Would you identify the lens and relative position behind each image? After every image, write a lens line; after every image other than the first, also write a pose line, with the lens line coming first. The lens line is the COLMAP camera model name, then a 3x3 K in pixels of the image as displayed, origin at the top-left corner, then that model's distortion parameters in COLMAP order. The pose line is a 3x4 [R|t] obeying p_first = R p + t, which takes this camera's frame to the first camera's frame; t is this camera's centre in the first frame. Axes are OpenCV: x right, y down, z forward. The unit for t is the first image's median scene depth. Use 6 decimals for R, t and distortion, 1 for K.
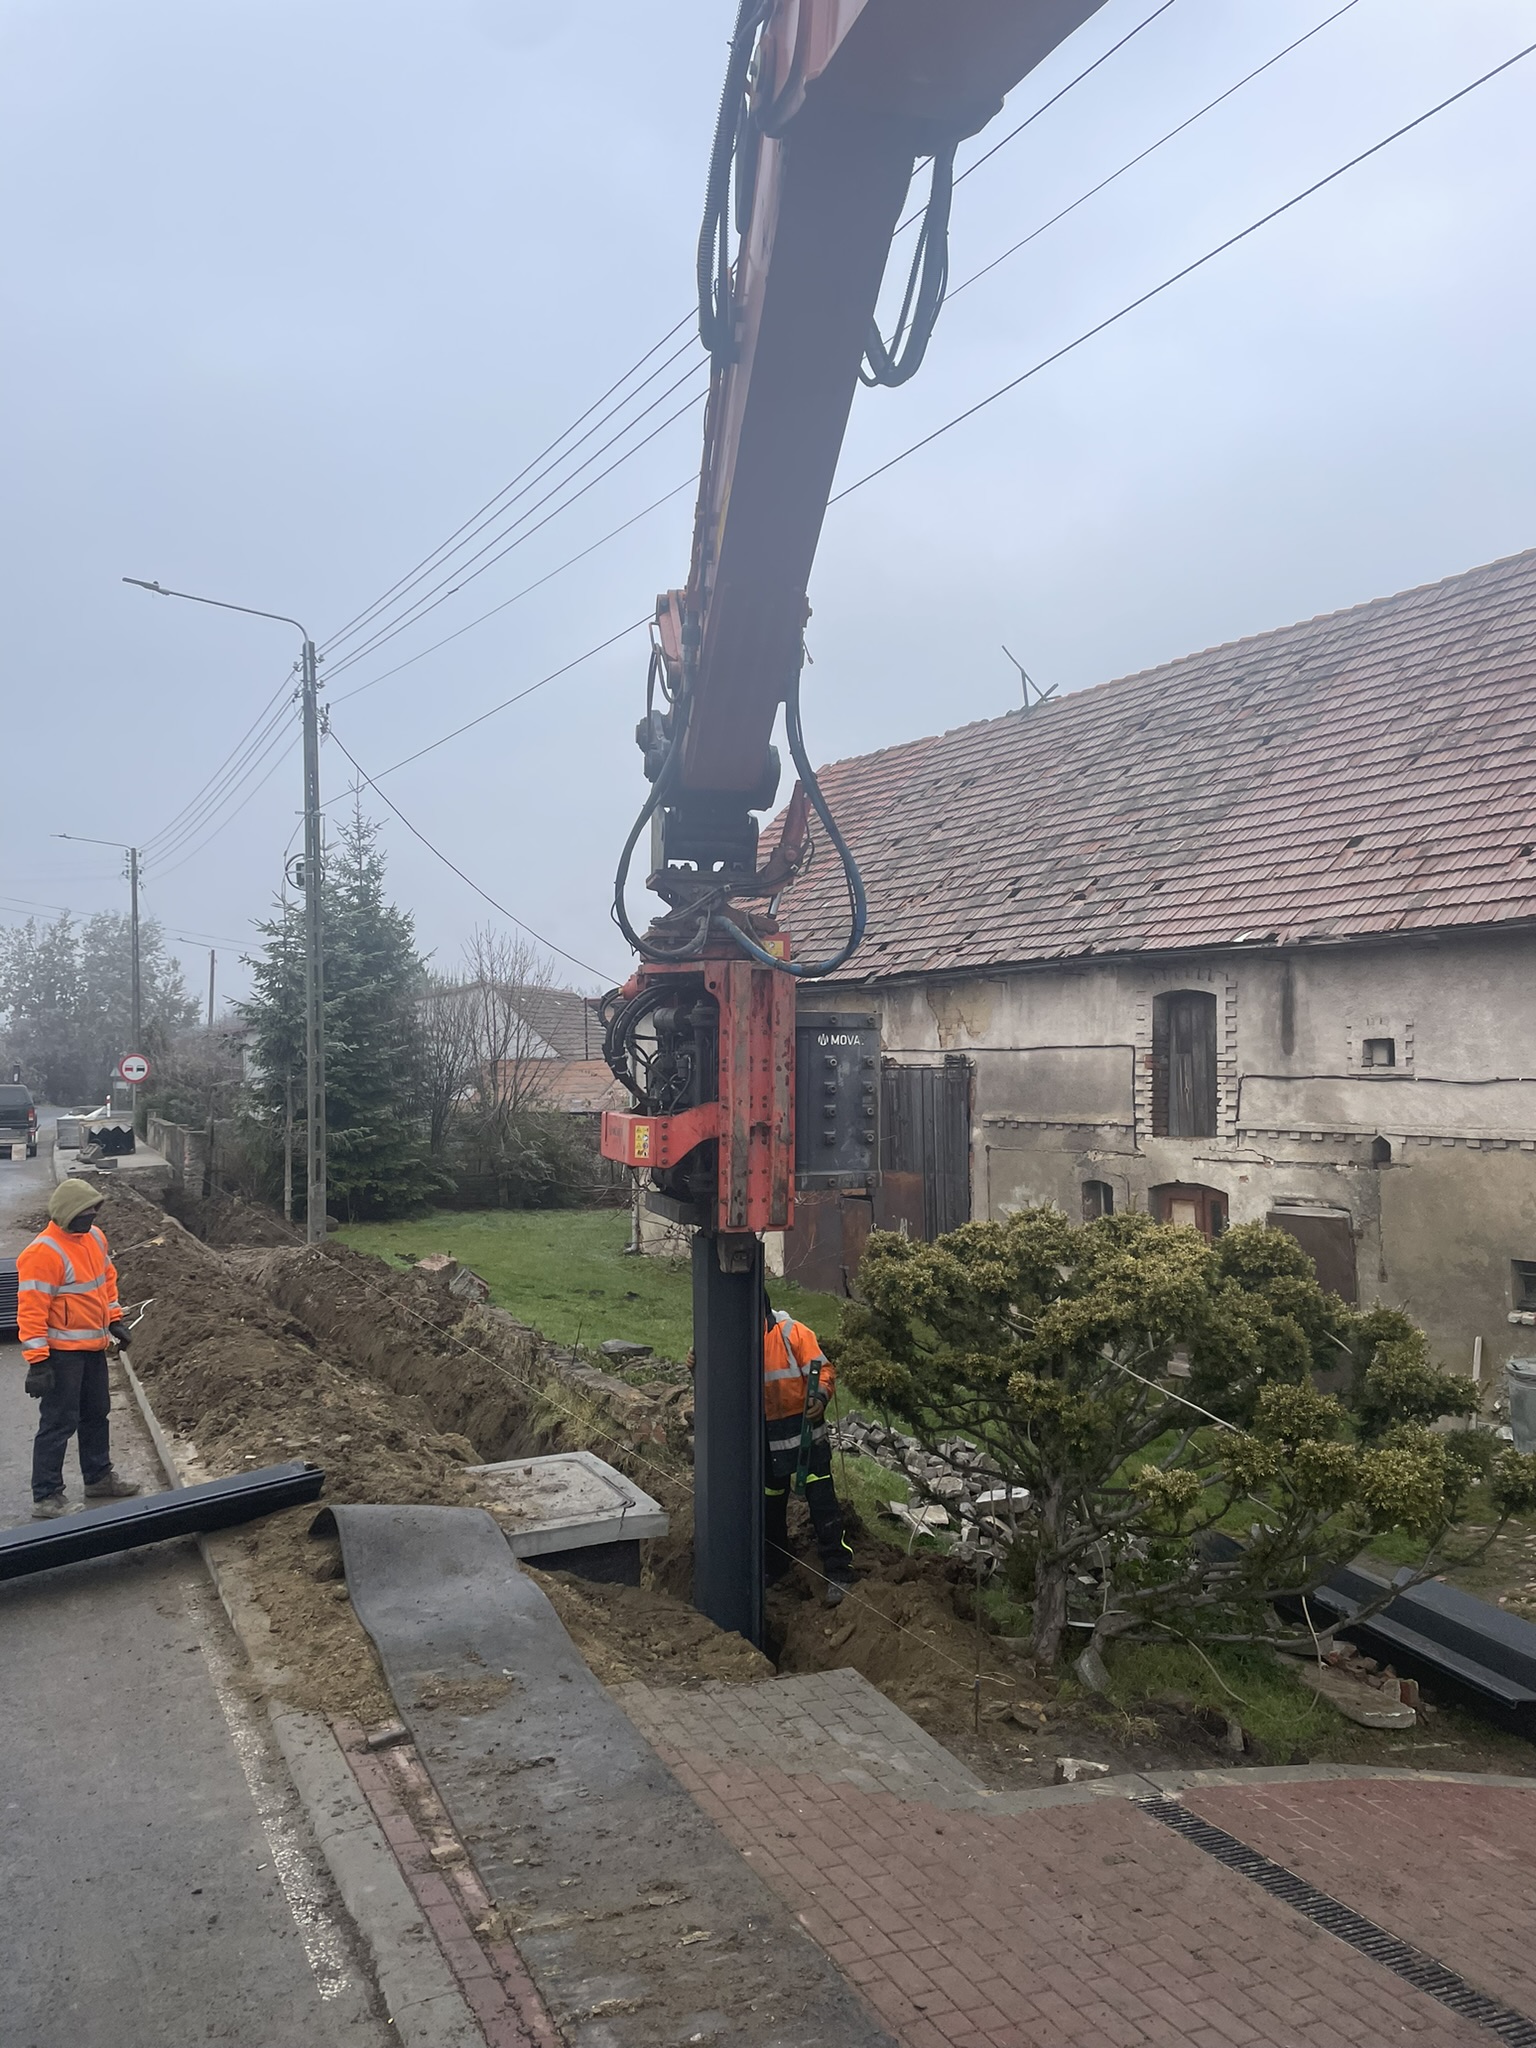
lens RADIAL K [[1580.1, 0, 776.9], [0, 1580.1, 1014.0], [0, 0, 1]] dist [0.078918, -0.003547]
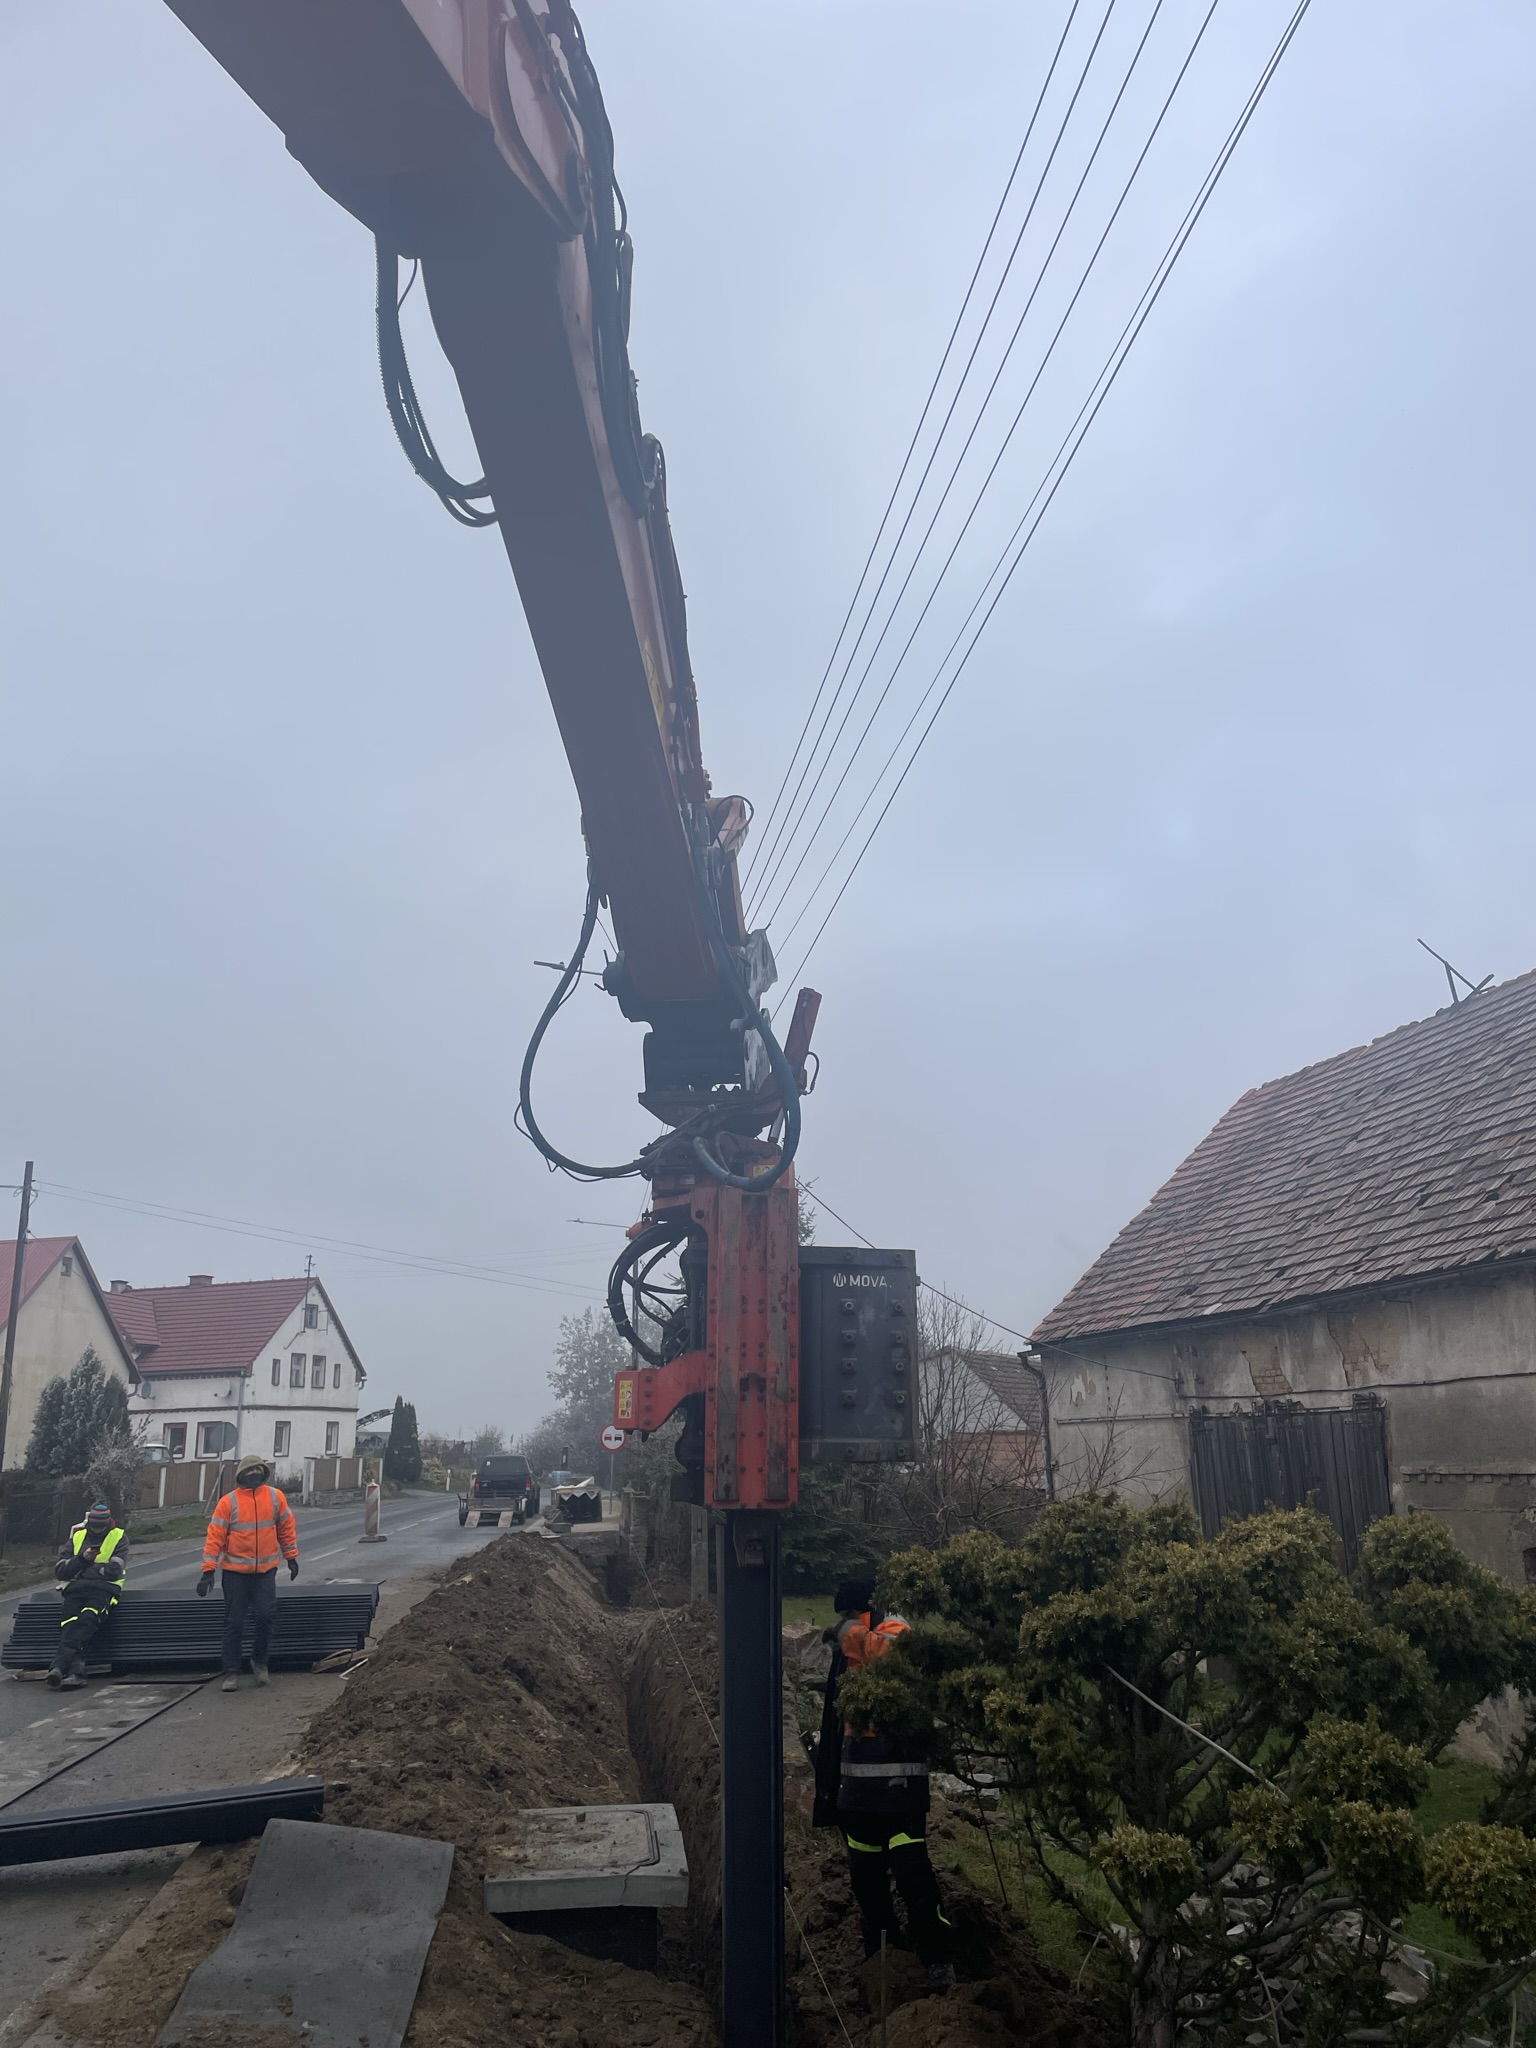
lens RADIAL K [[1587.2, 0, 768.0], [0, 1587.2, 1024.0], [0, 0, 1]] dist [0.053715, -0.057550]
pose [[0.939677, -0.084752, -0.331399, 0.116871], [0.004829, 0.972011, -0.234888, 0.034041], [0.342030, 0.219118, 0.913785, 0.069984]]
